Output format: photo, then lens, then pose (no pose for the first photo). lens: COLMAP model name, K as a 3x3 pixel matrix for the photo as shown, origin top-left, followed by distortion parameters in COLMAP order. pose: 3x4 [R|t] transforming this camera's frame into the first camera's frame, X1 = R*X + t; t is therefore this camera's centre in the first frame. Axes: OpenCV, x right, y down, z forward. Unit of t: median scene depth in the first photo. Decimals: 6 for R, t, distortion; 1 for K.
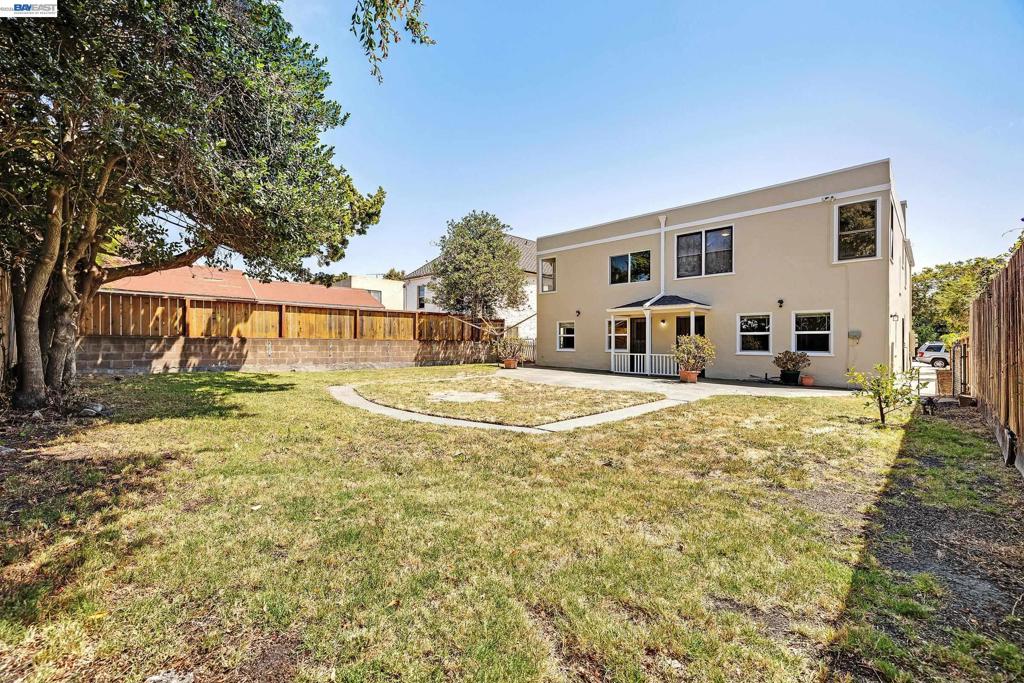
lens RADIAL K [[431.1, 0, 512.0], [0, 431.1, 341.5], [0, 0, 1]] dist [0.000183, 0.000023]
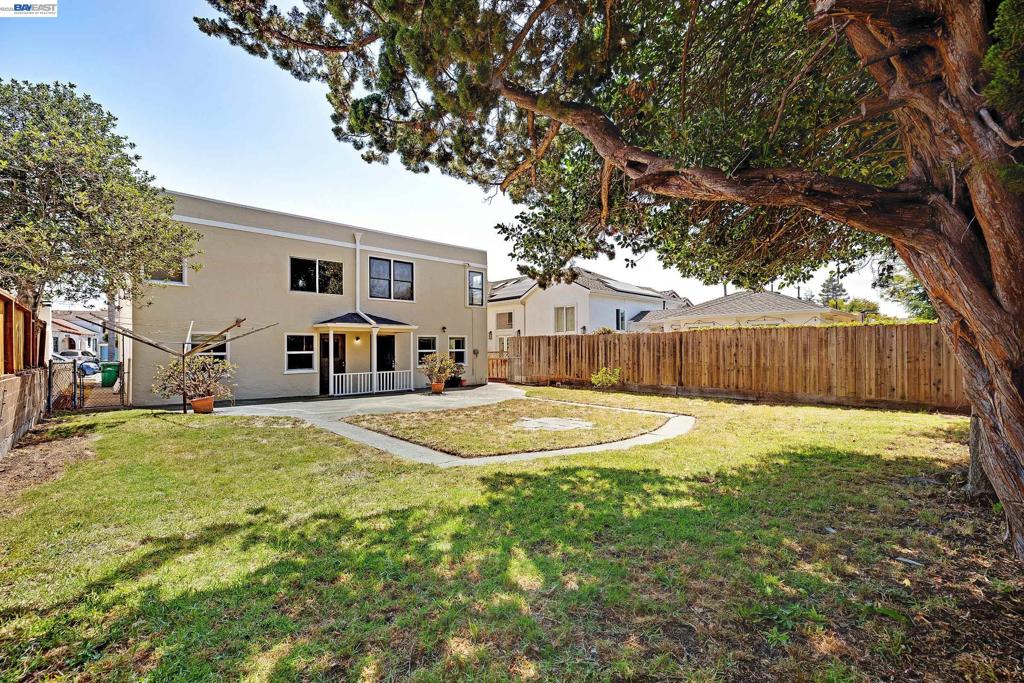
lens RADIAL K [[431.1, 0, 512.0], [0, 431.1, 341.5], [0, 0, 1]] dist [0.000183, 0.000023]
pose [[0.030458, 0.013409, 0.999446, -0.625616], [0.007096, 0.999882, -0.013631, -0.024553], [-0.999511, 0.007507, 0.030359, 0.615816]]
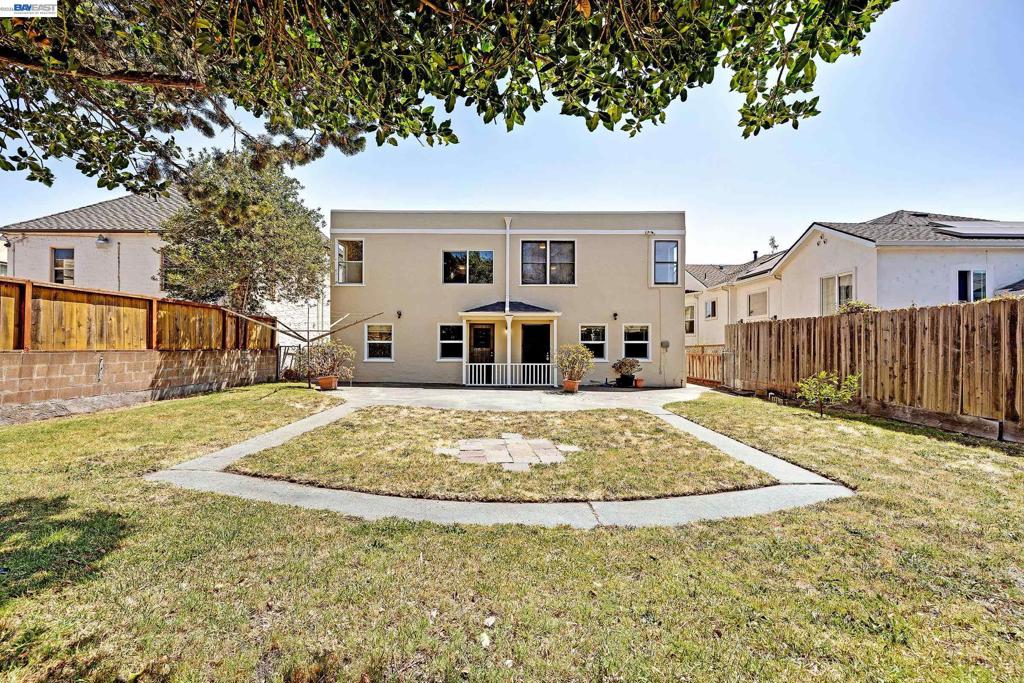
lens RADIAL K [[431.1, 0, 512.0], [0, 431.1, 341.5], [0, 0, 1]] dist [0.000183, 0.000023]
pose [[0.705052, 0.005152, 0.709137, -0.314228], [-0.001837, 0.999984, -0.005438, -0.012716], [-0.709153, 0.002532, 0.705050, 0.324224]]
